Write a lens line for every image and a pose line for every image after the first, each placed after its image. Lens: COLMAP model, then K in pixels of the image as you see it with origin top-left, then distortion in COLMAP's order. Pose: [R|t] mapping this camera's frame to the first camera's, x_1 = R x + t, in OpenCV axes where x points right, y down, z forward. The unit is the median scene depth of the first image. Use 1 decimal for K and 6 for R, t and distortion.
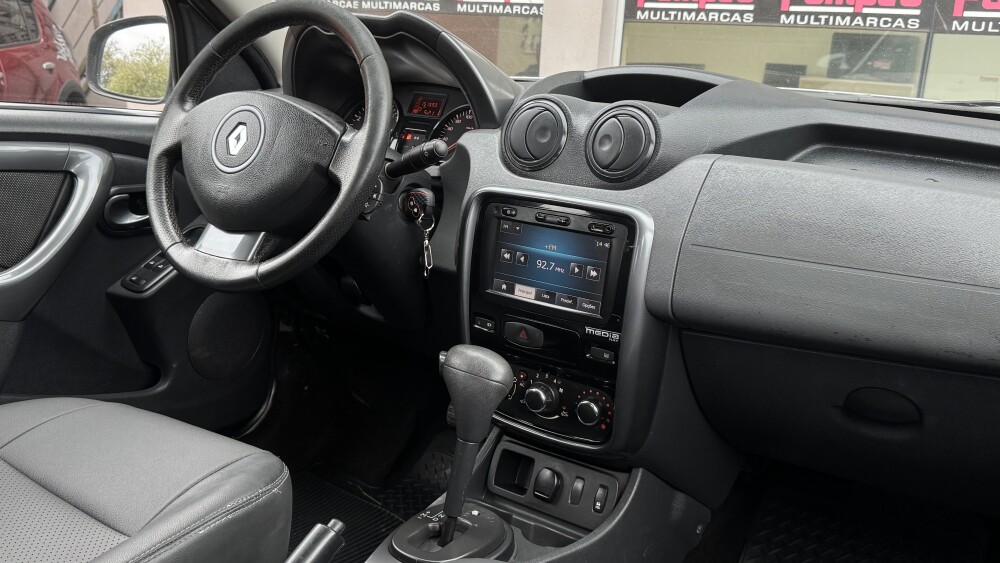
lens RADIAL K [[962.5, 0, 503.0], [0, 962.5, 284.2], [0, 0, 1]] dist [0.016789, 0.000000]
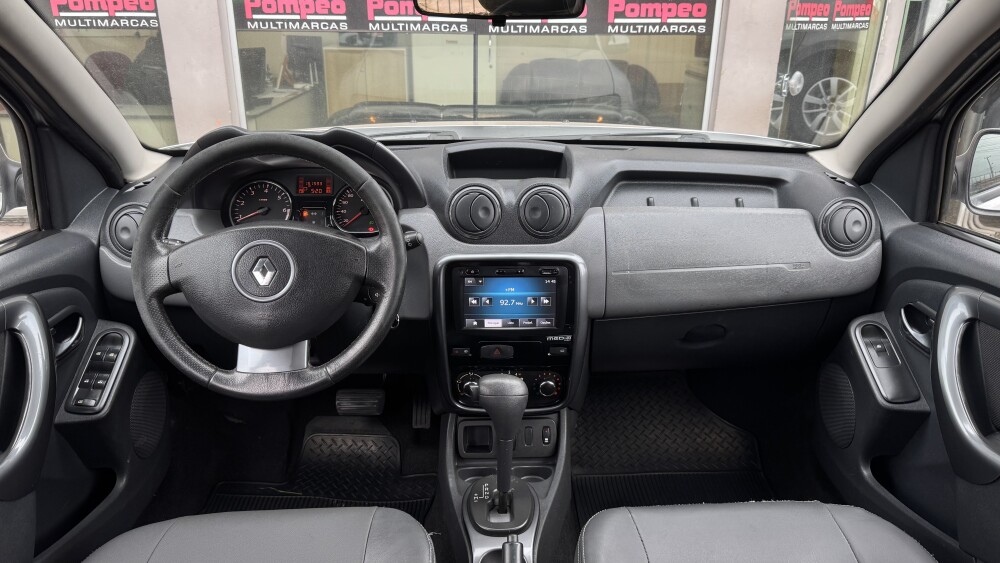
lens RADIAL K [[710.0, 0, 509.3], [0, 710.0, 273.3], [0, 0, 1]] dist [0.029227, -0.037414]
pose [[0.791525, -0.261059, 0.552573, -0.523132], [0.180584, 0.963706, 0.196621, -0.267390], [-0.583848, -0.055845, 0.809940, 0.145130]]
